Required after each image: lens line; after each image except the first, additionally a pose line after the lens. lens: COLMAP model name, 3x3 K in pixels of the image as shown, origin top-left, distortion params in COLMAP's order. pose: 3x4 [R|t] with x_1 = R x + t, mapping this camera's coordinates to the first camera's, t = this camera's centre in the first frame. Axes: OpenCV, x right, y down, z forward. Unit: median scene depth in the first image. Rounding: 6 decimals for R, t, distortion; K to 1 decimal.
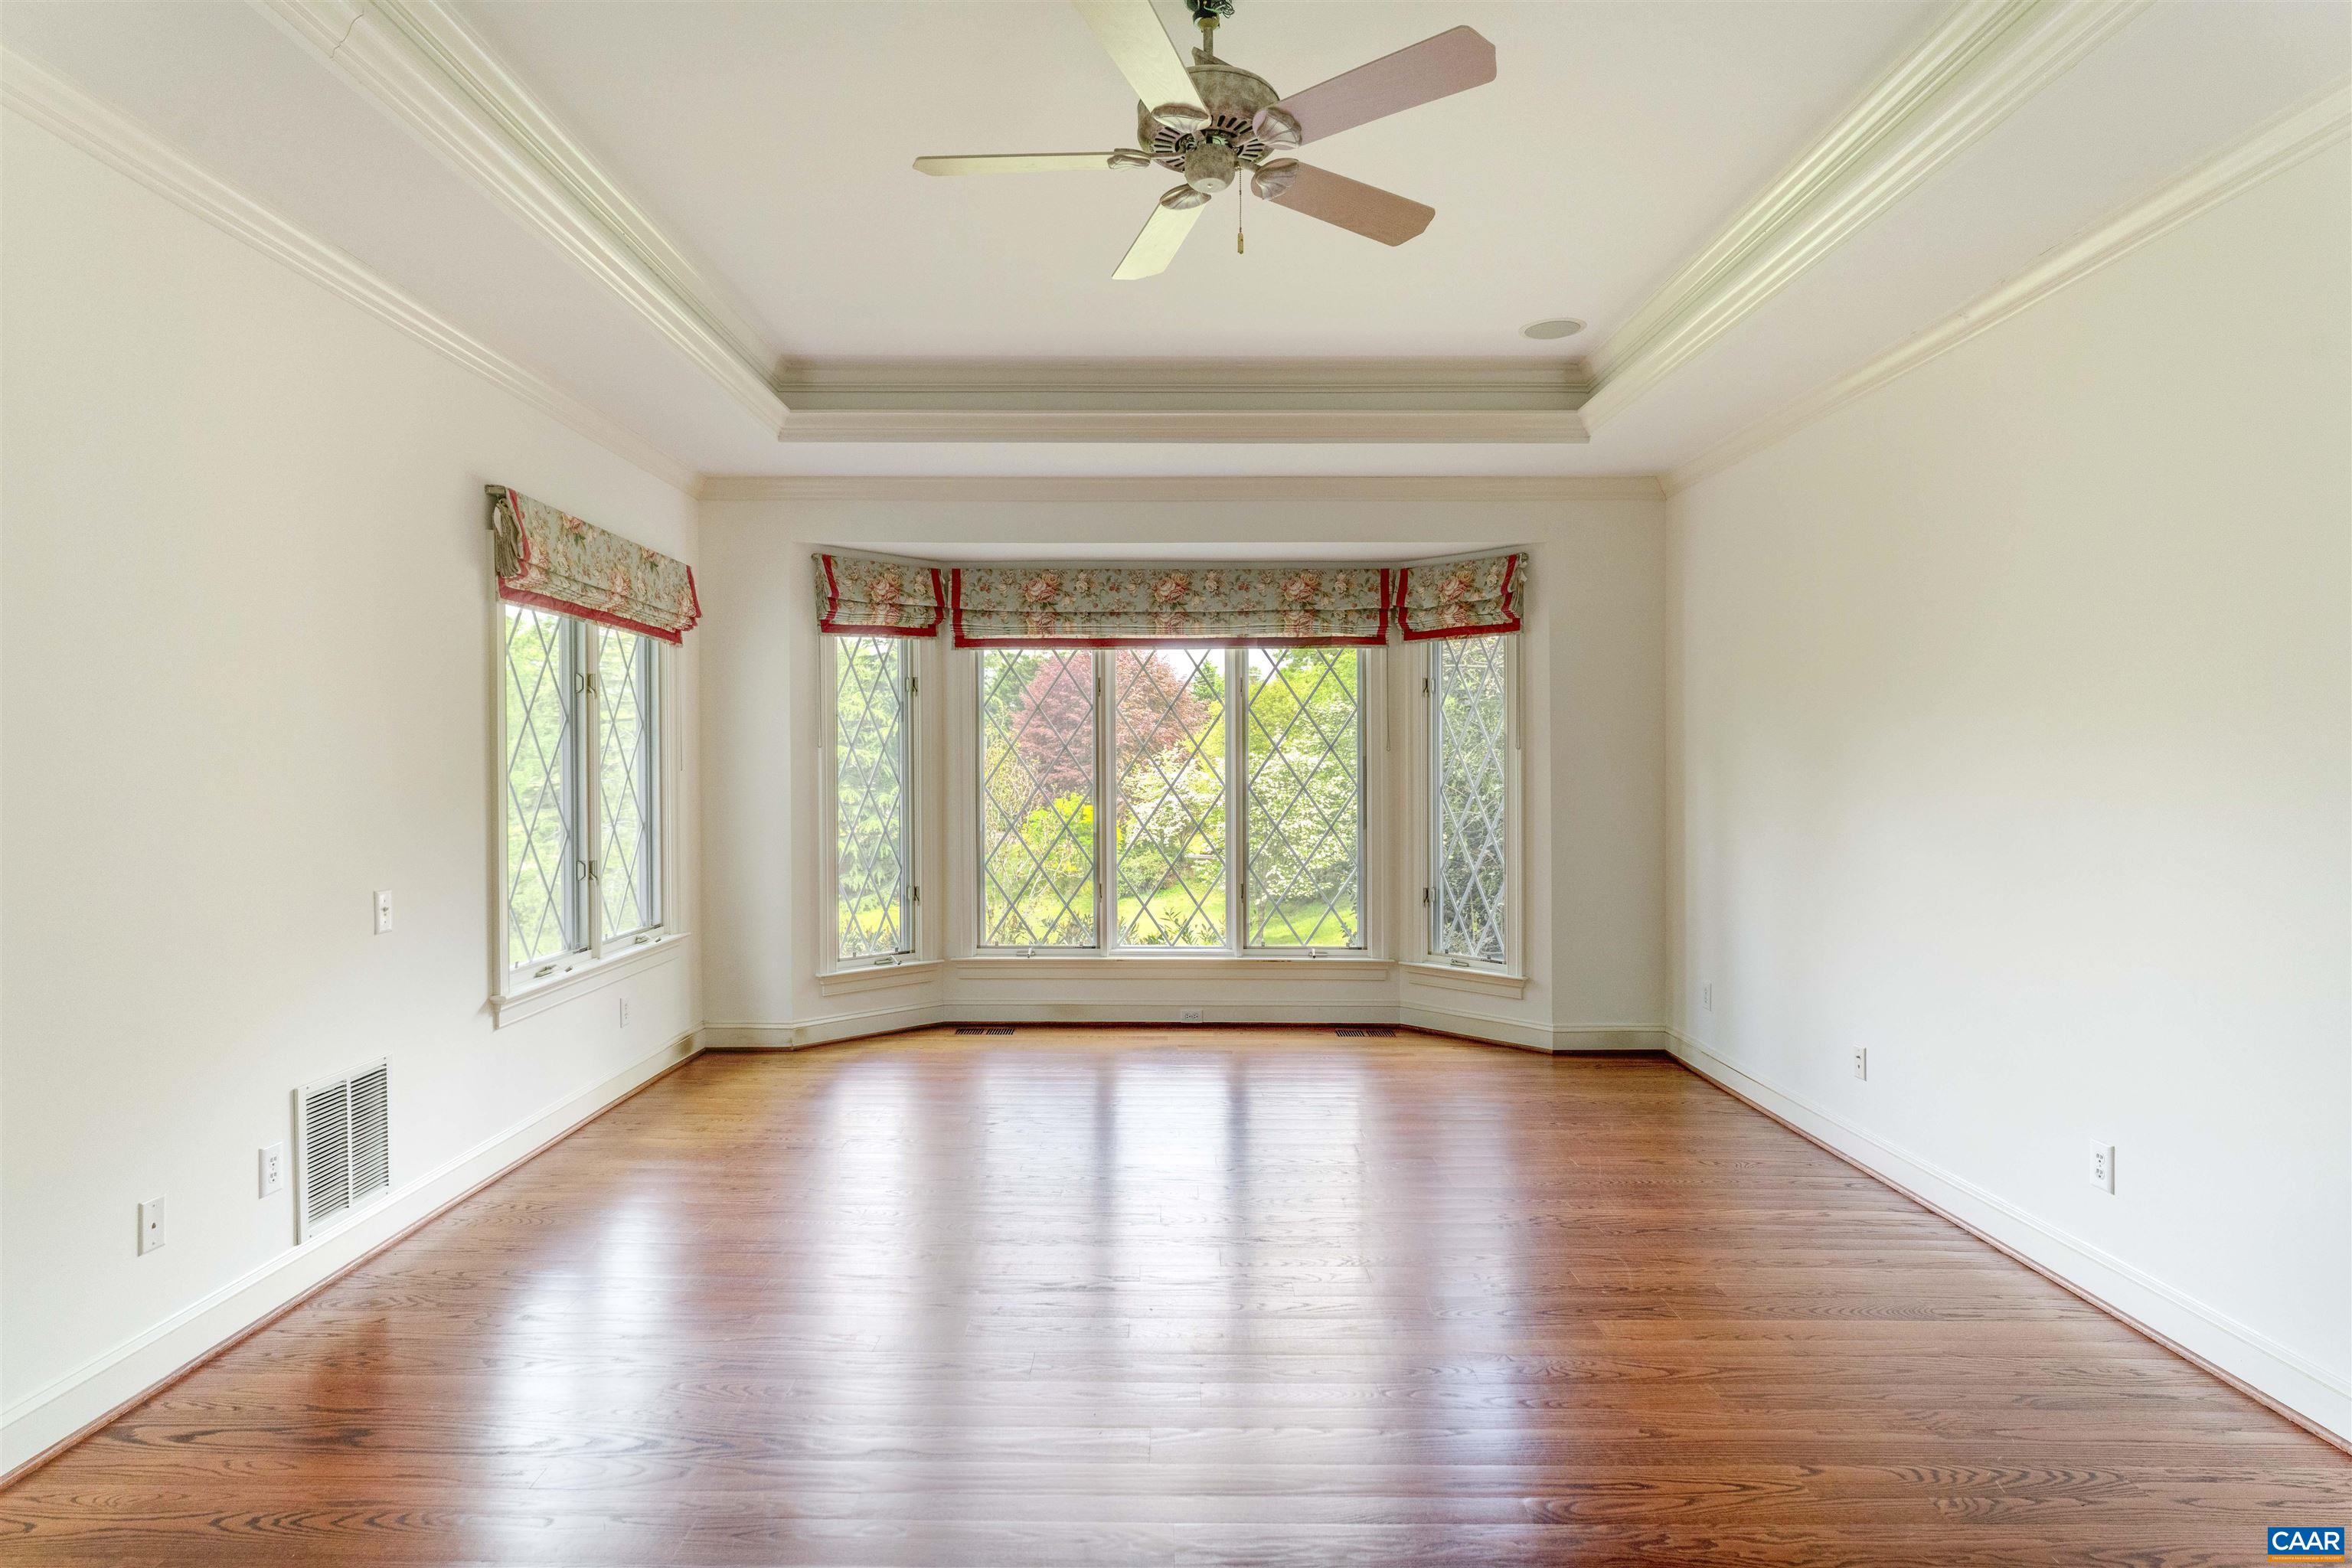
lens RADIAL K [[1204.8, 0, 1165.5], [0, 1204.8, 780.0], [0, 0, 1]] dist [-0.028372, -0.016098]
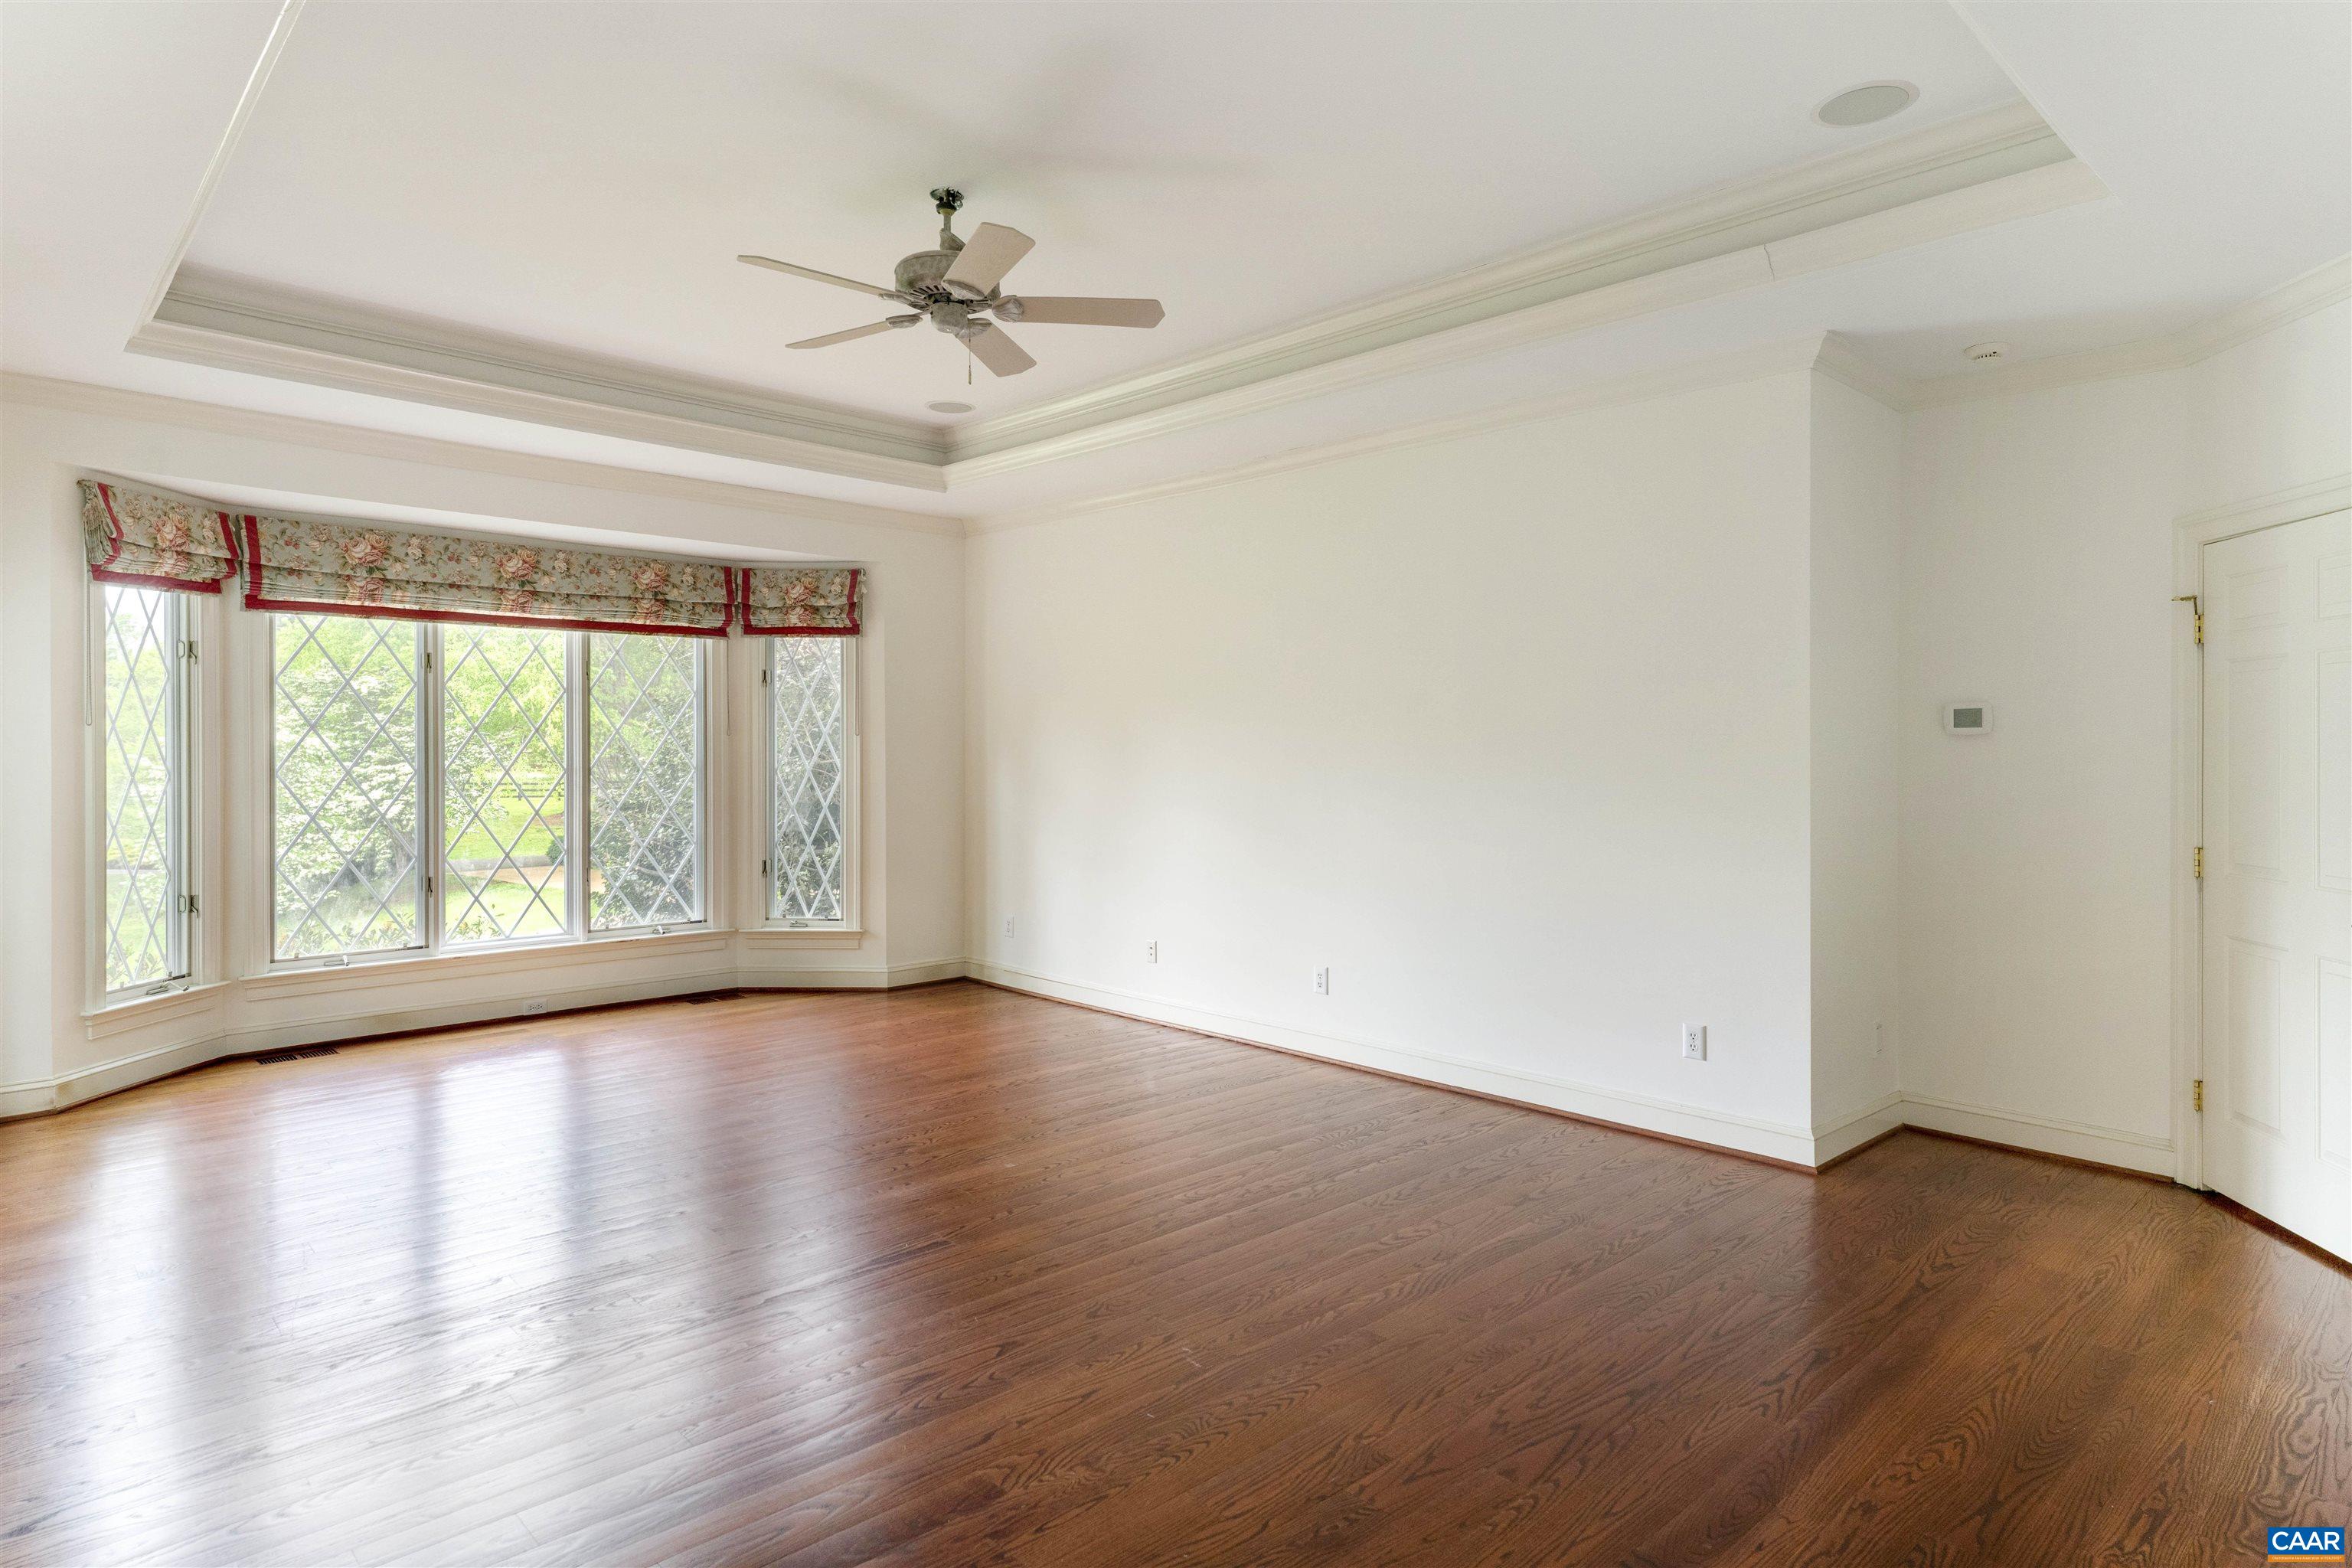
lens RADIAL K [[1281.1, 0, 1177.5], [0, 1281.1, 753.0], [0, 0, 1]] dist [0.000001, -0.006560]
pose [[0.699374, -0.000975, 0.714756, -0.362854], [0.006696, 0.999964, -0.005188, 0.000367], [-0.714725, 0.008415, 0.699355, -0.093962]]
